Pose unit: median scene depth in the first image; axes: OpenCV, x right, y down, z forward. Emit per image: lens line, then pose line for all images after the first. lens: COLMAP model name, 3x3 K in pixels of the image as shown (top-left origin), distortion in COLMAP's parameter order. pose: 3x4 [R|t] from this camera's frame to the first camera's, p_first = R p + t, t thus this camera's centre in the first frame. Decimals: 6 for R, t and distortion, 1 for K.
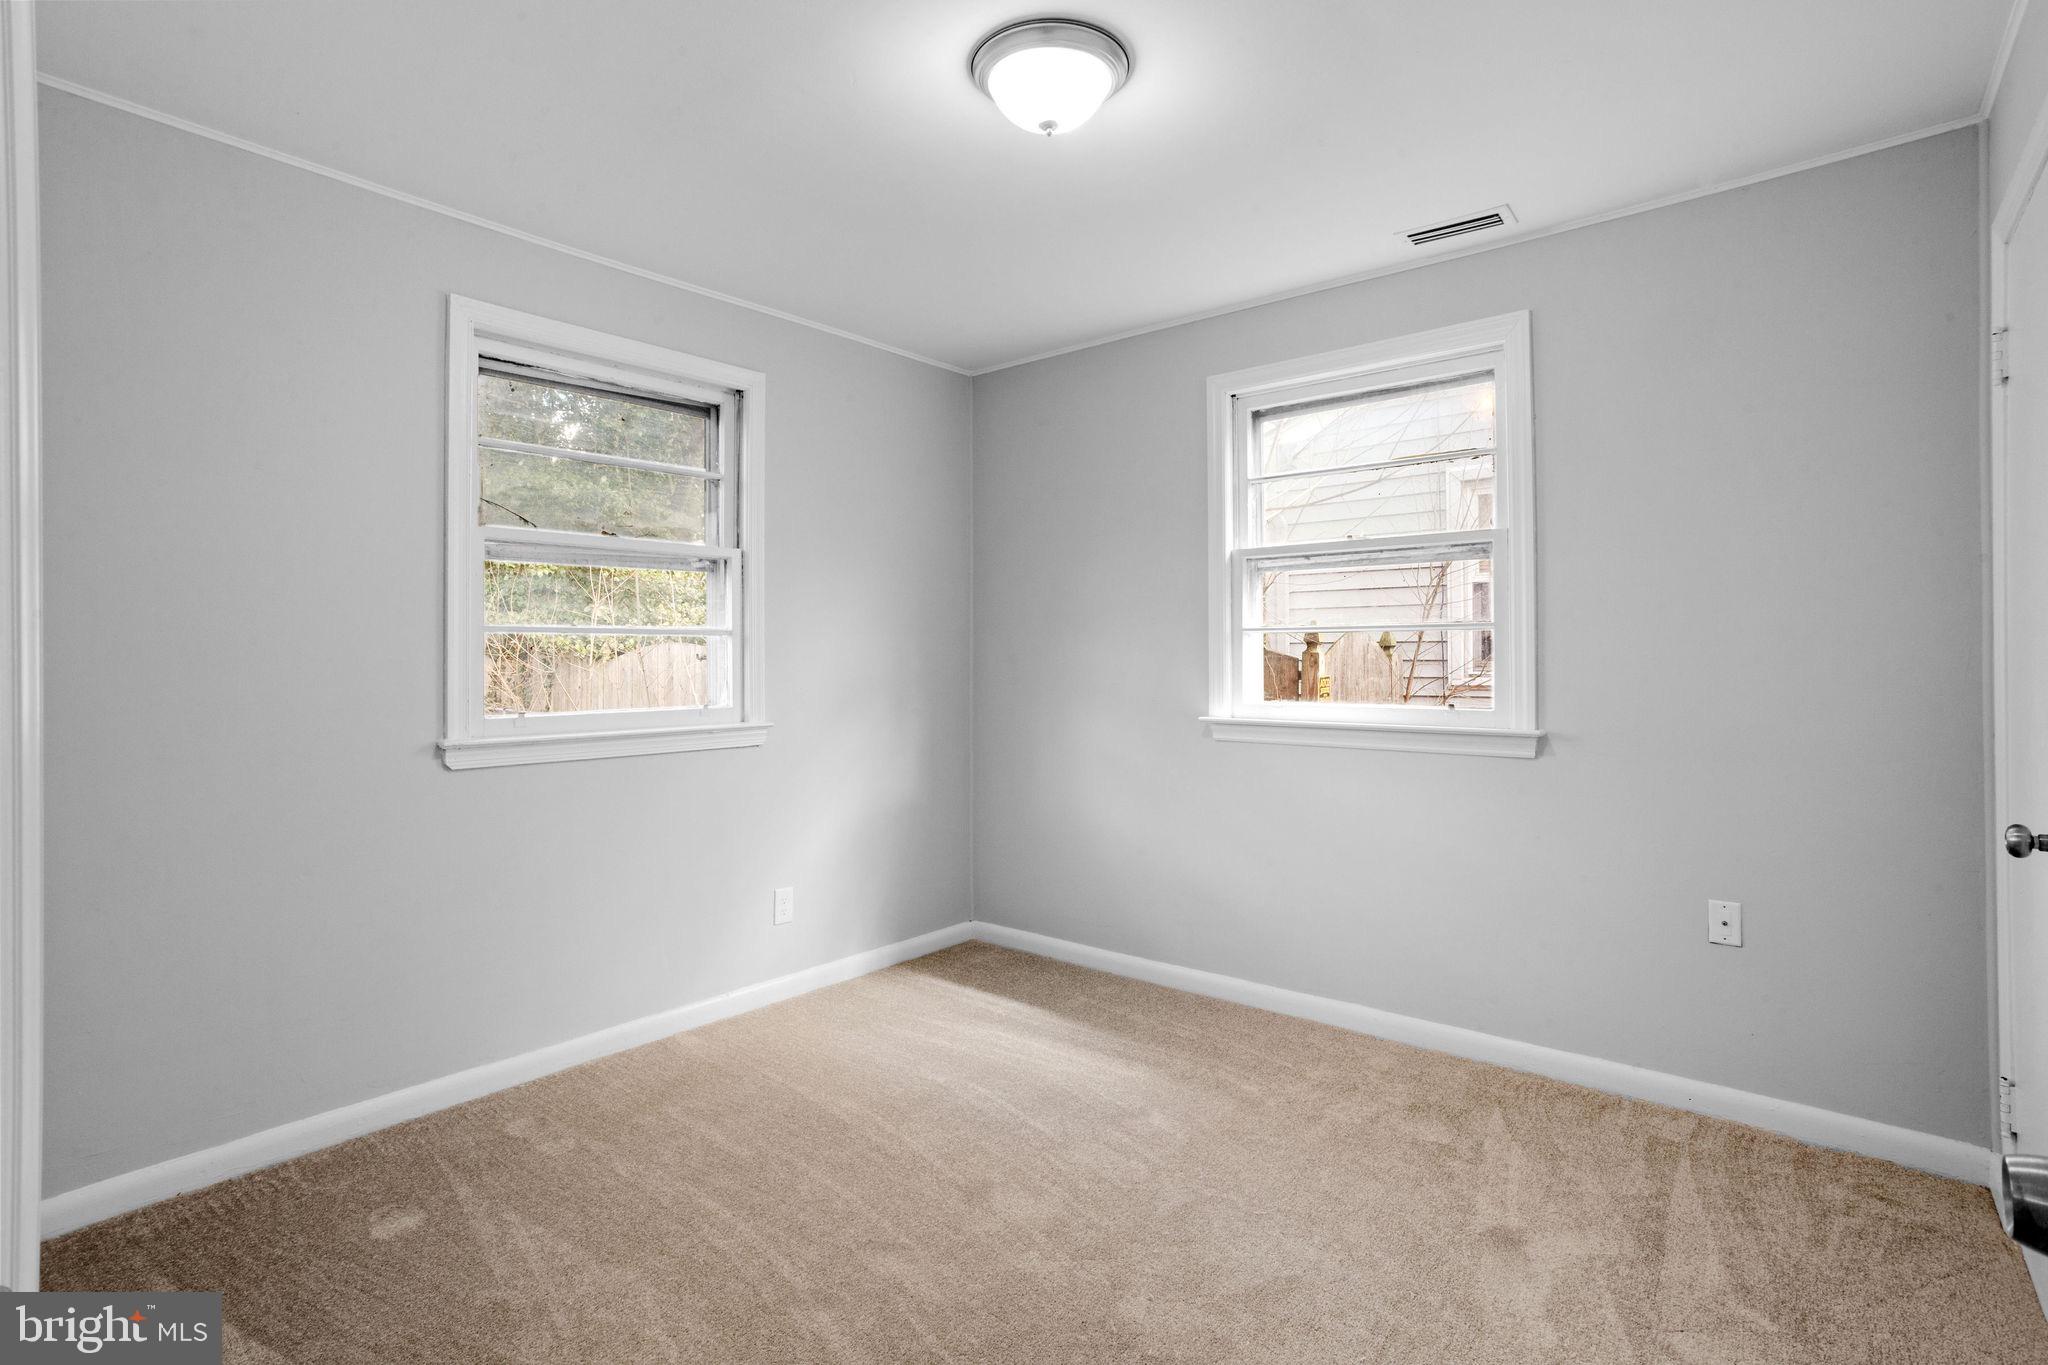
lens RADIAL K [[1005.8, 0, 1012.6], [0, 1005.8, 659.9], [0, 0, 1]] dist [-0.000130, -0.000277]
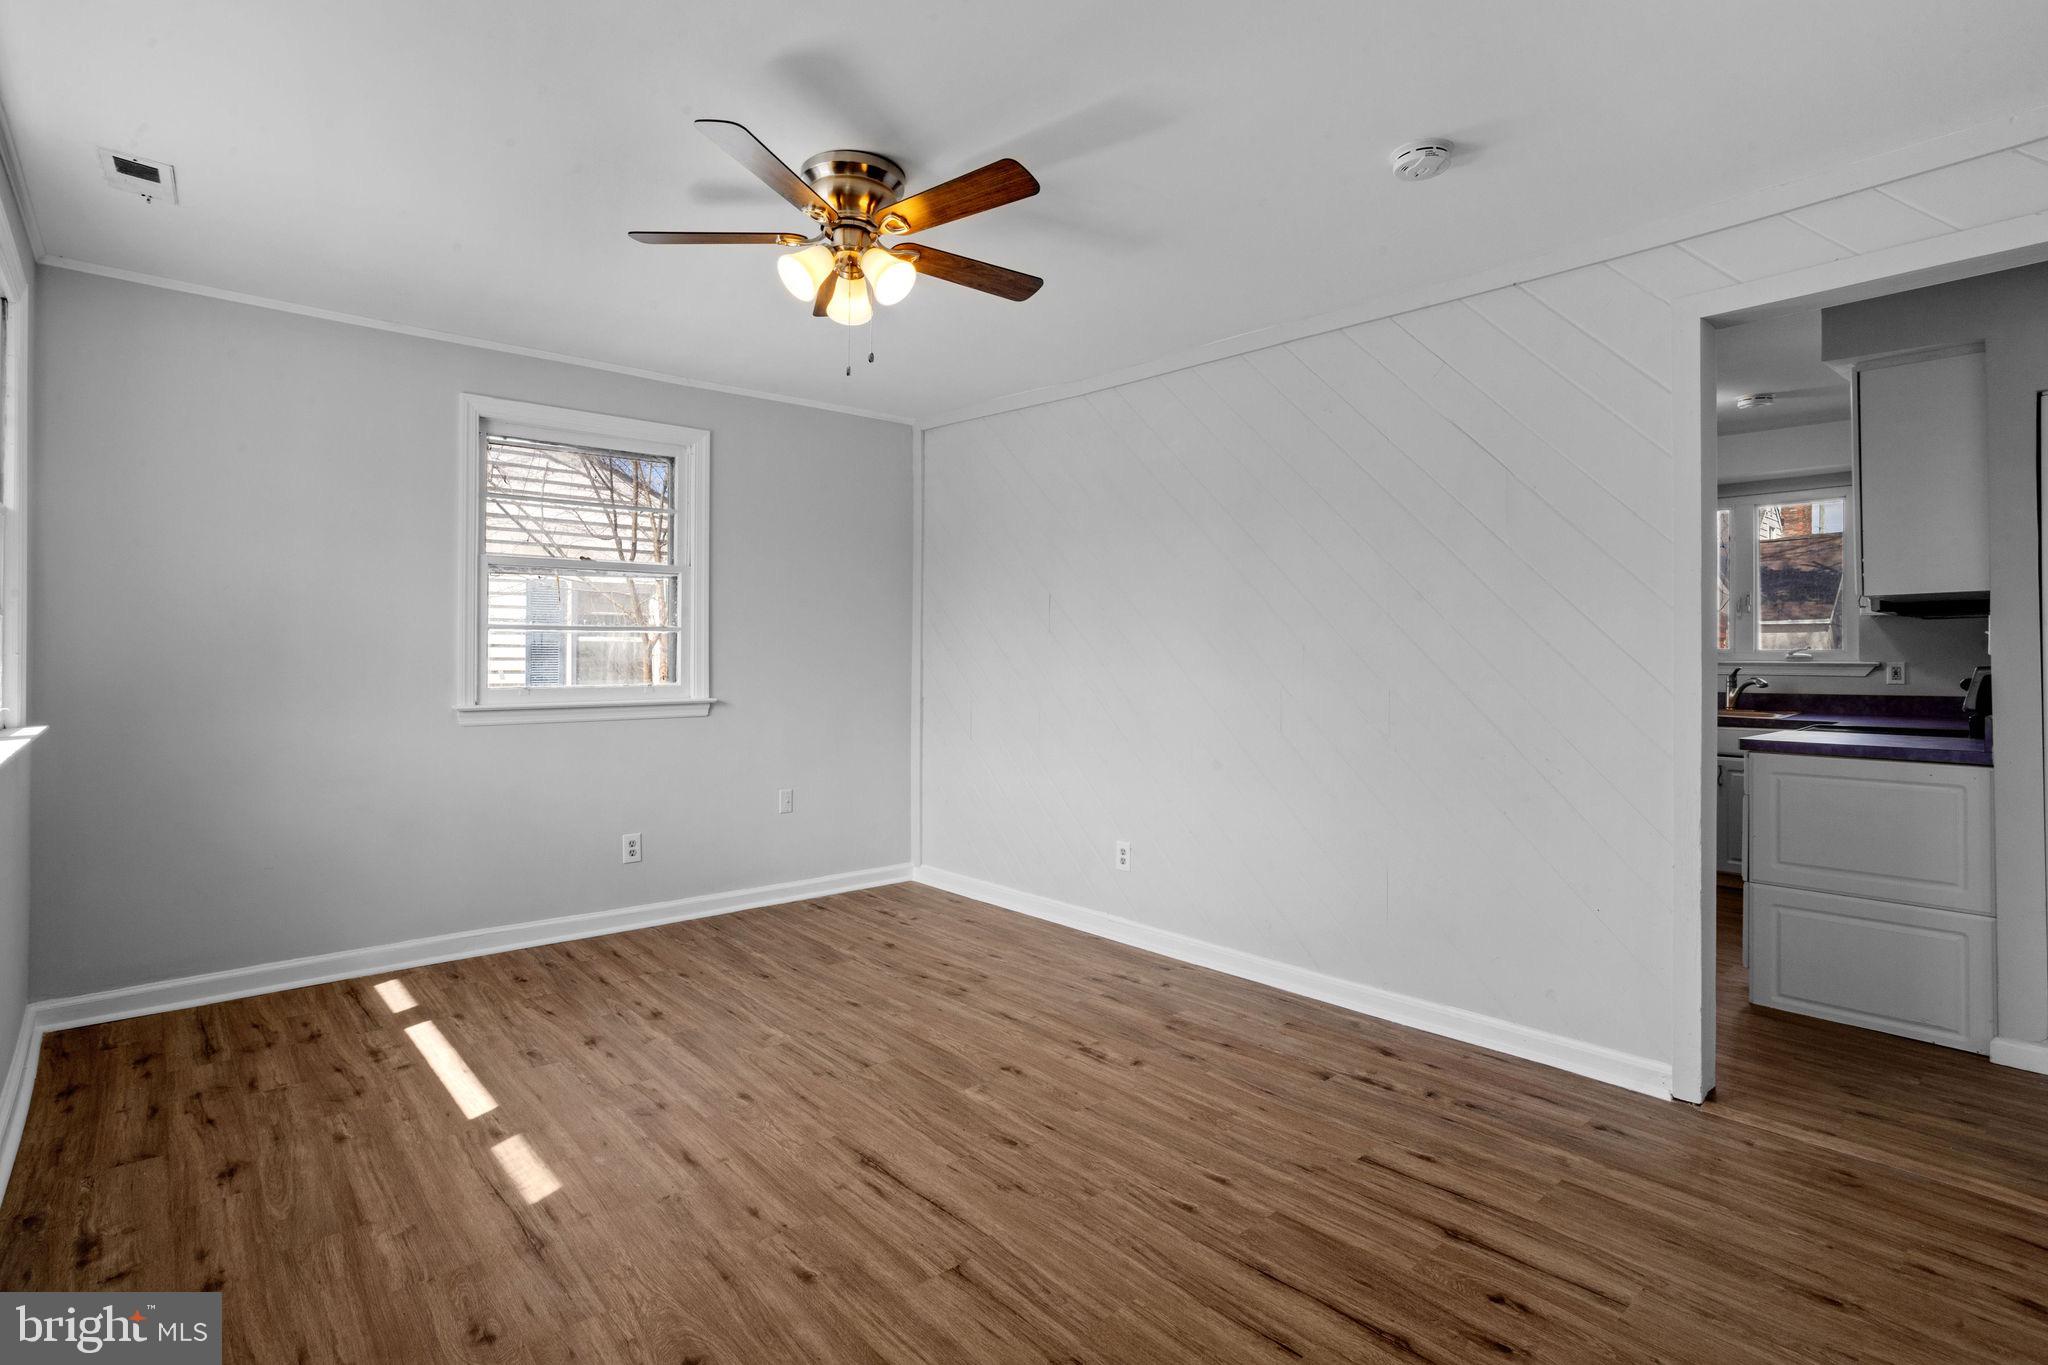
lens RADIAL K [[1005.8, 0, 1012.6], [0, 1005.8, 659.9], [0, 0, 1]] dist [-0.000130, -0.000277]
pose [[0.160576, 0.006016, 0.987005, -1.008715], [0.005283, 0.999962, -0.006954, 0.025194], [-0.987009, 0.006331, 0.160538, 0.300842]]
